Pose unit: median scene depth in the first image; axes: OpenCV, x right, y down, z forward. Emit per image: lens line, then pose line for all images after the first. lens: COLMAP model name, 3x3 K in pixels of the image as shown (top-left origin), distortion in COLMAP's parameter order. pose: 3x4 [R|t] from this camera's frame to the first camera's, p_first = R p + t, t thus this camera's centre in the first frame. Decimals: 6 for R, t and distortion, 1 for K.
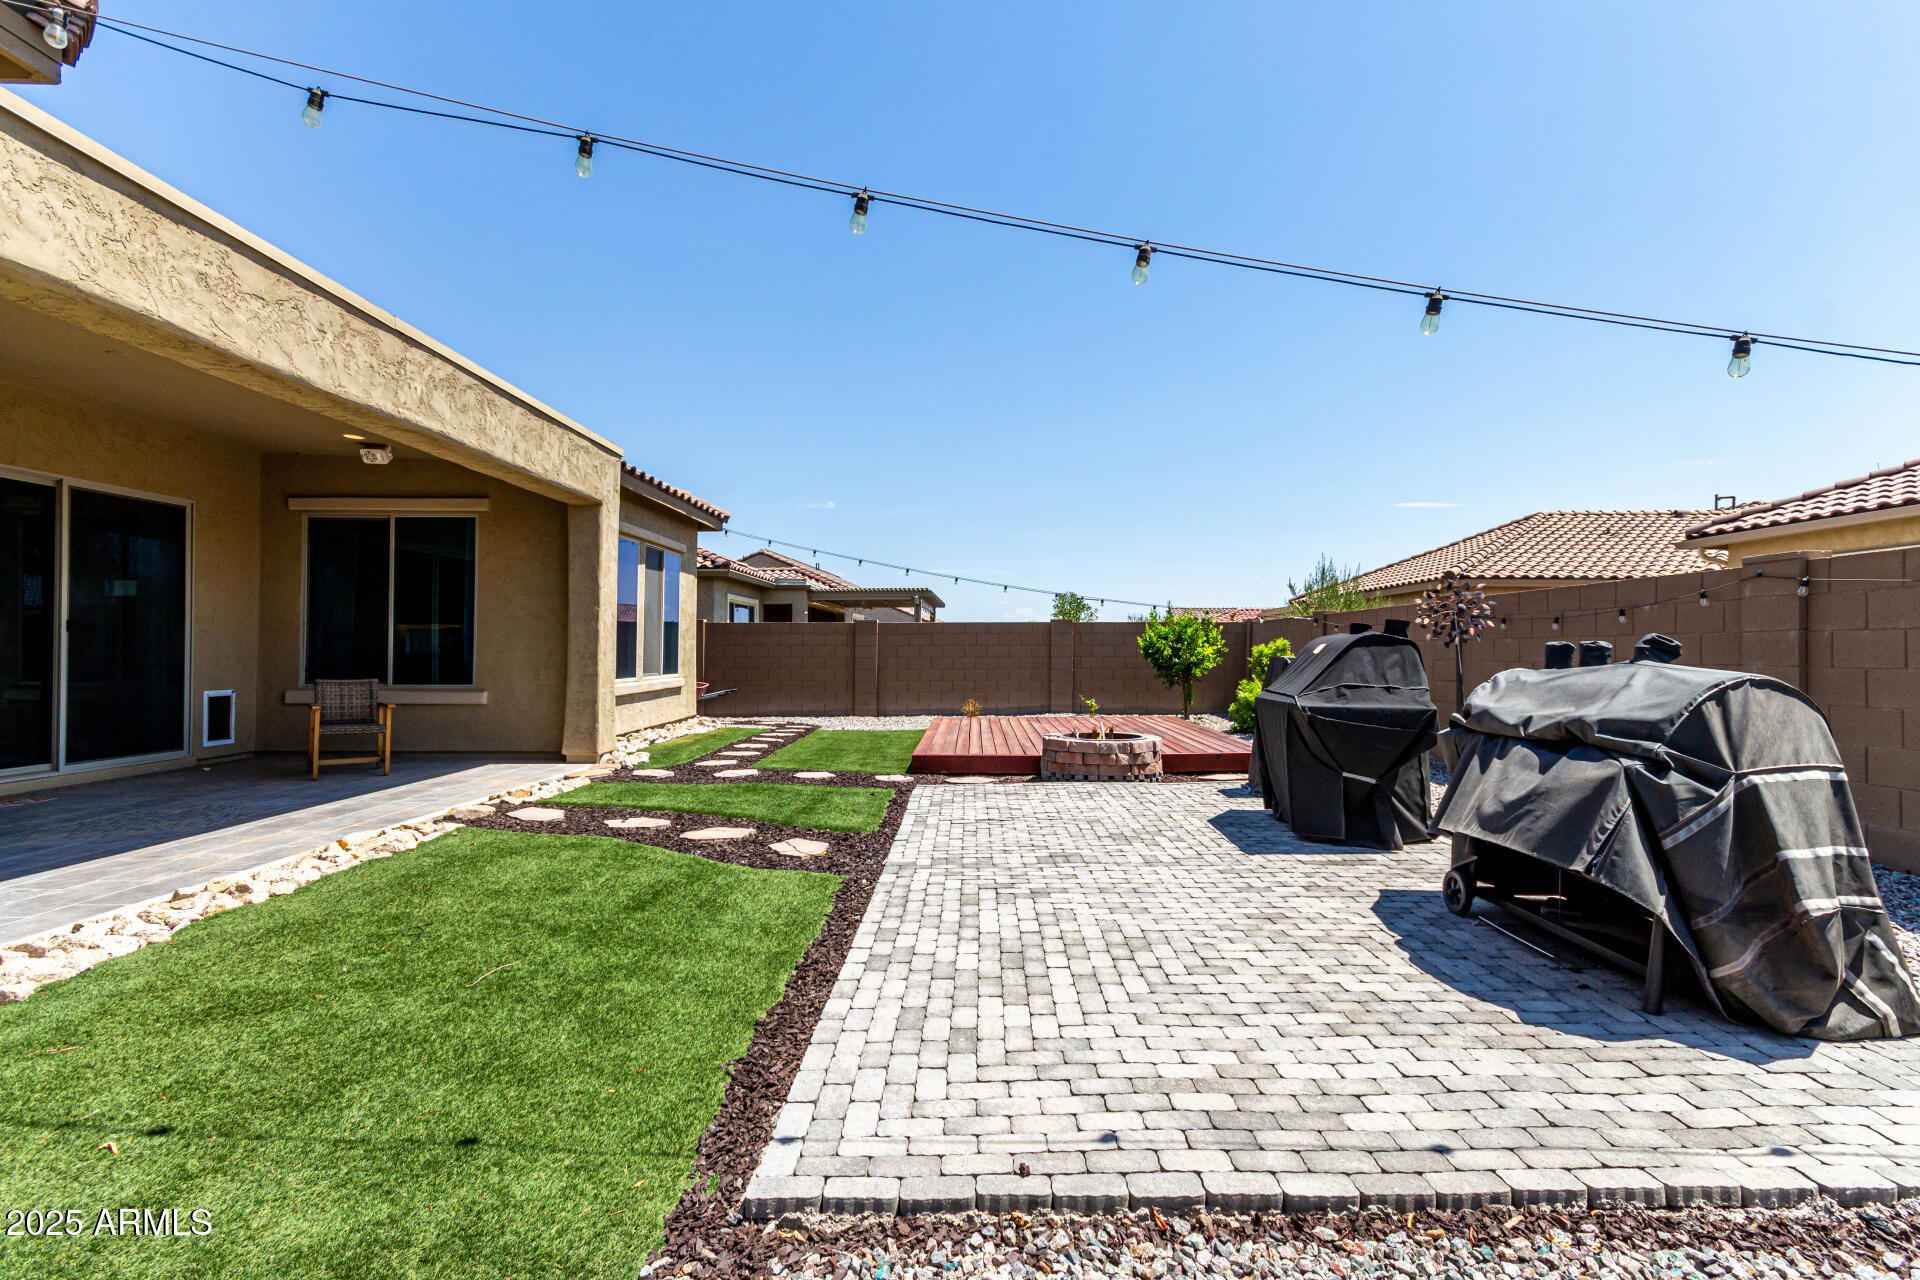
lens RADIAL K [[894.7, 0, 969.7], [0, 894.7, 637.8], [0, 0, 1]] dist [0.007314, -0.000291]
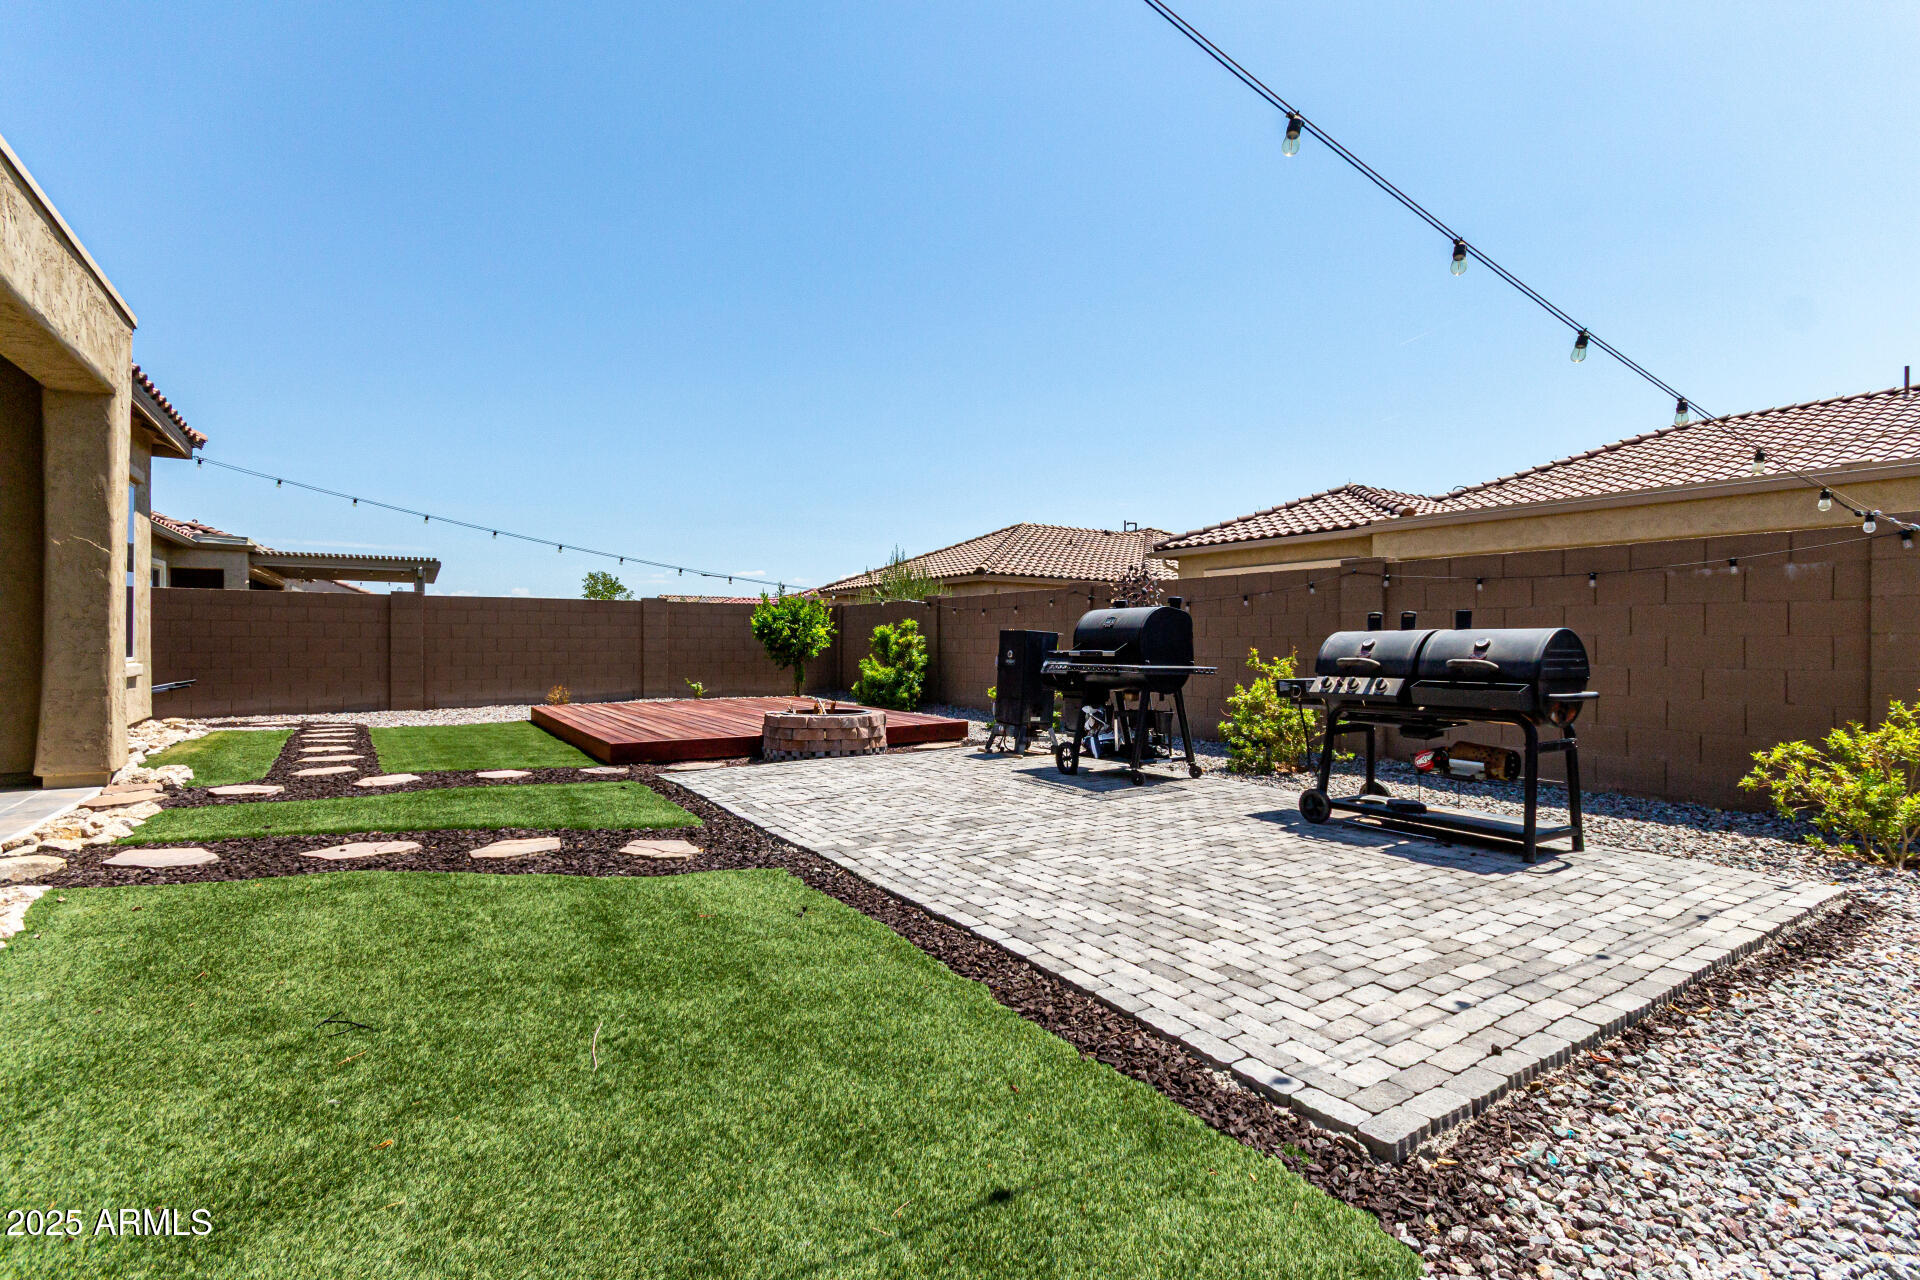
lens RADIAL K [[887.5, 0, 962.5], [0, 887.5, 631.1], [0, 0, 1]] dist [0.005532, 0.000499]
pose [[0.833846, 0.009670, 0.551913, -0.438587], [-0.011523, 0.999934, -0.000111, 0.032628], [-0.551877, -0.006267, 0.833902, 0.177427]]
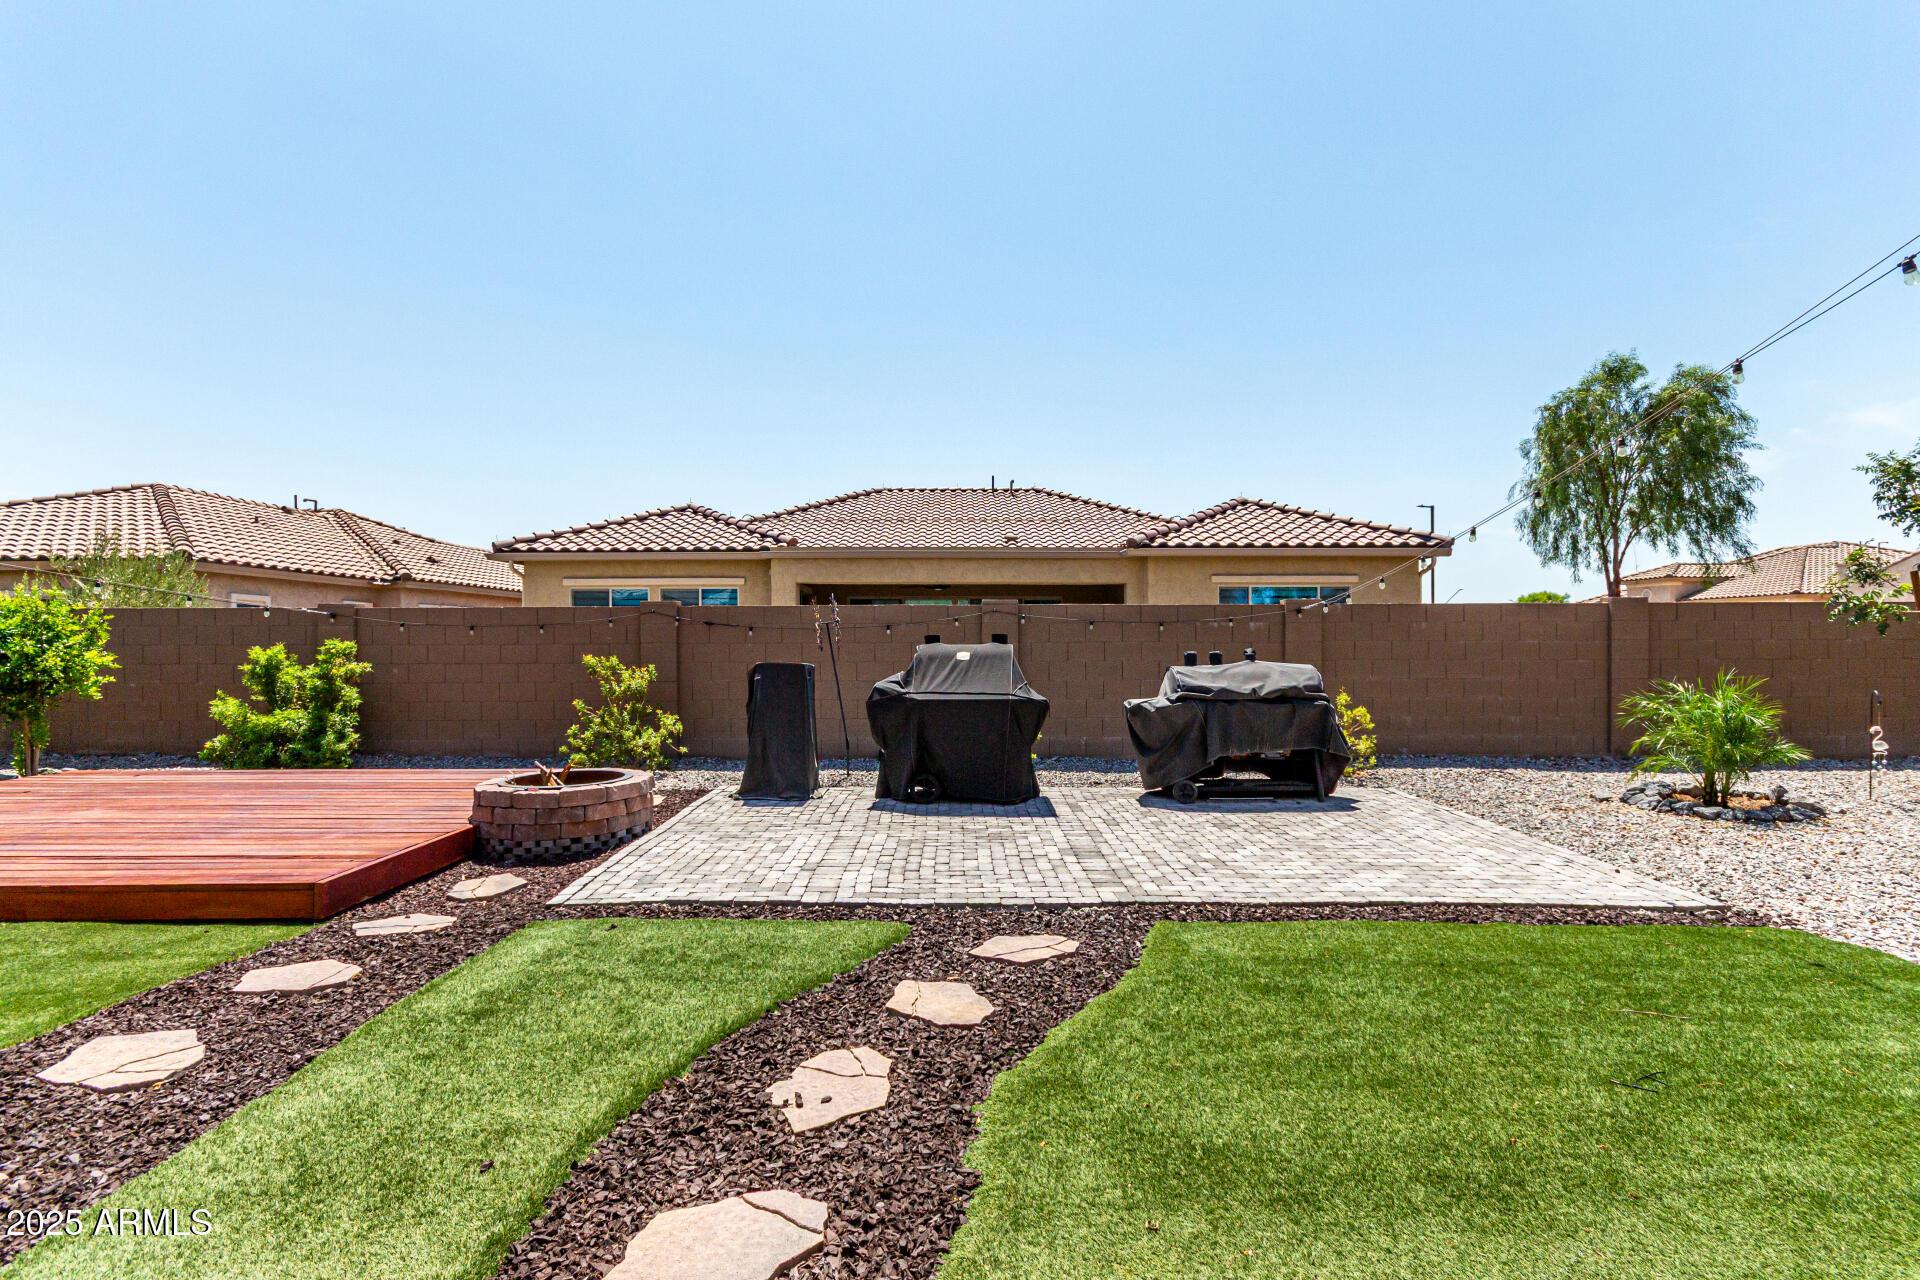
lens RADIAL K [[894.7, 0, 969.7], [0, 894.7, 637.8], [0, 0, 1]] dist [0.007314, -0.000291]
pose [[-0.009490, 0.002327, 0.999952, -0.965417], [-0.011734, 0.999928, -0.002438, -0.011759], [-0.999886, -0.011757, -0.009462, 1.125052]]
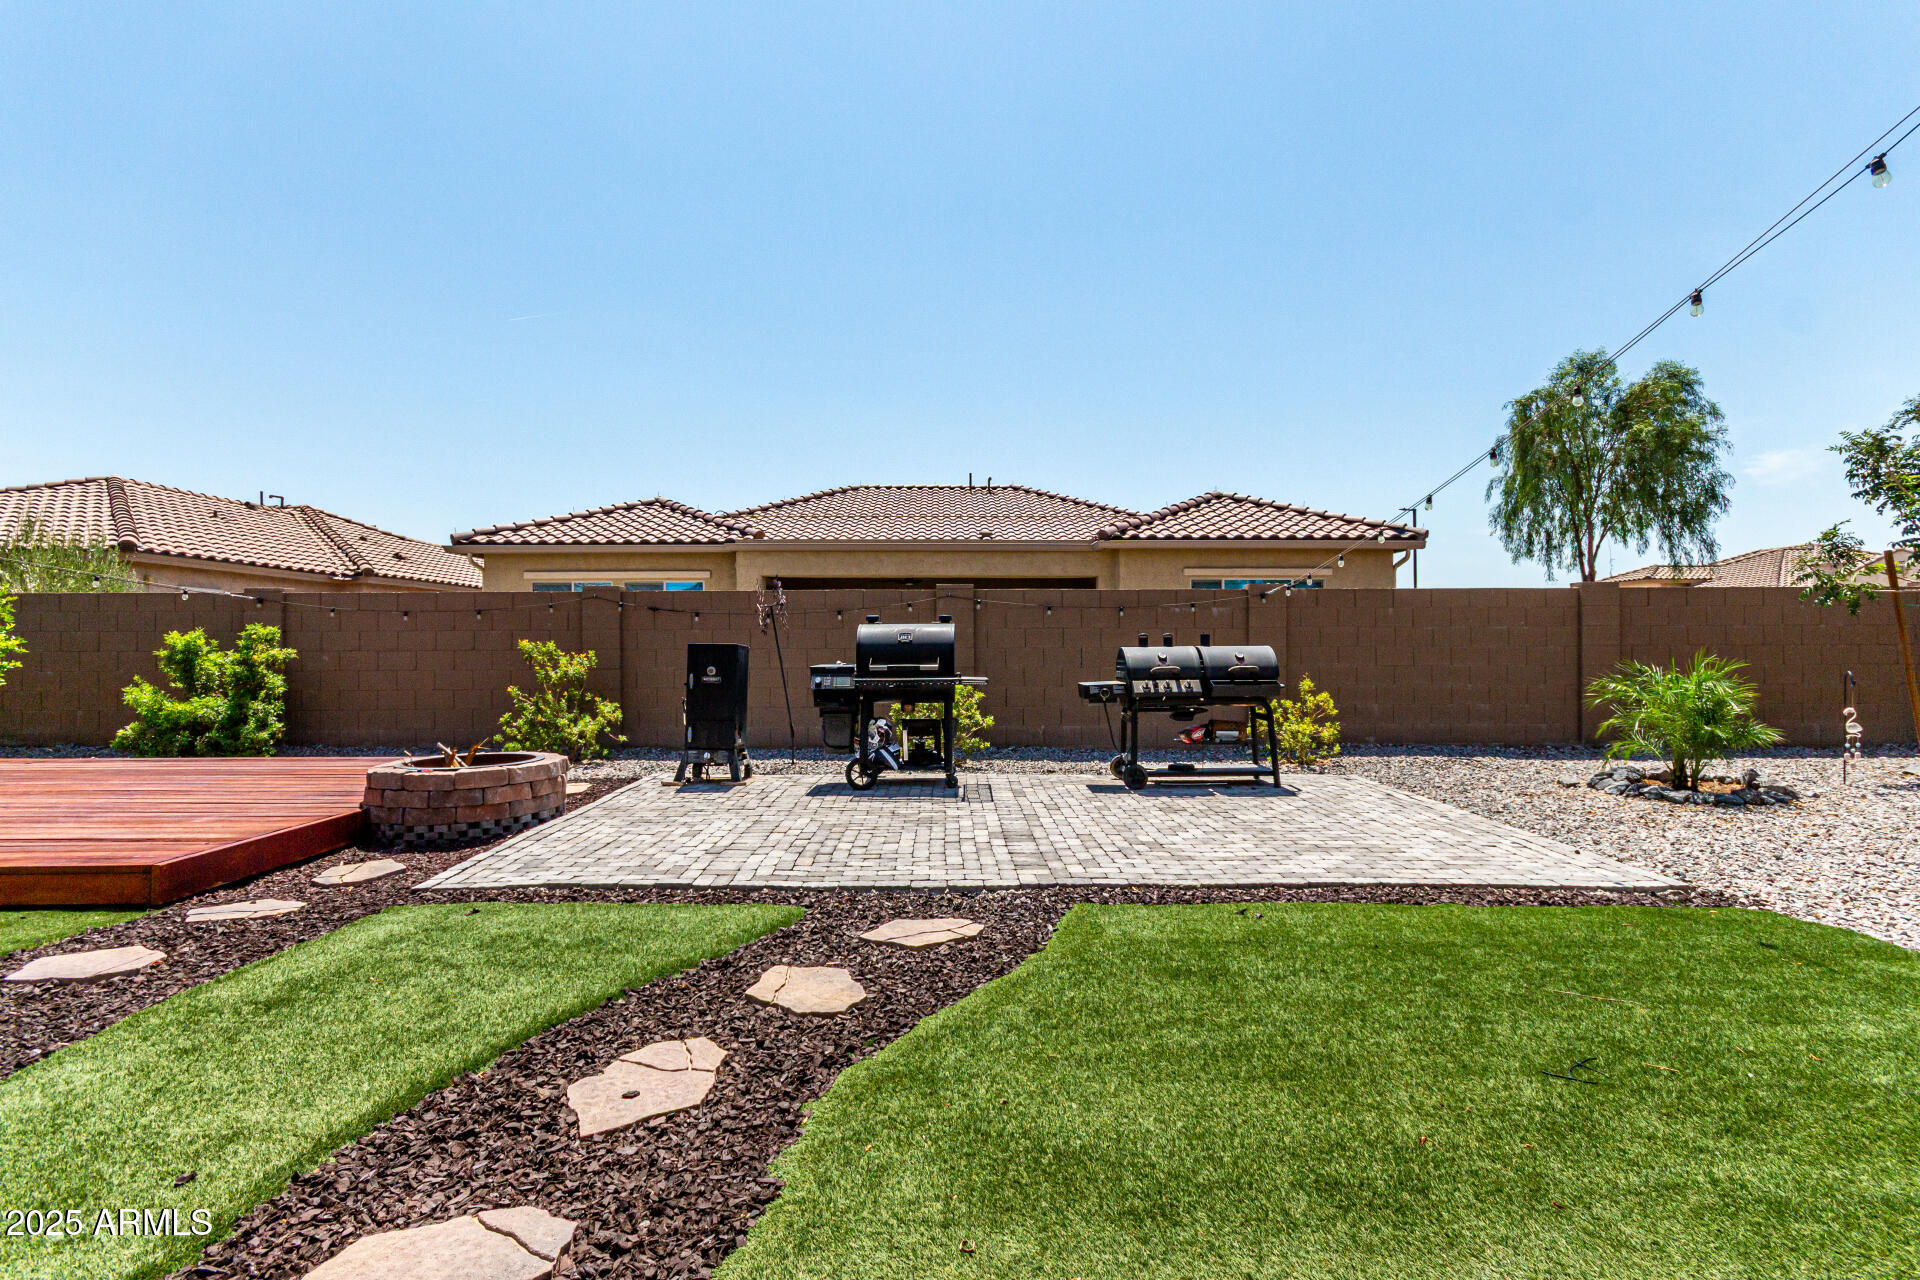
lens RADIAL K [[888.5, 0, 970.1], [0, 888.5, 639.4], [0, 0, 1]] dist [0.010303, -0.003496]
pose [[-0.019620, 0.007440, 0.999780, -0.893530], [-0.011392, 0.999906, -0.007665, 0.028726], [-0.999743, -0.011540, -0.019533, 1.047500]]
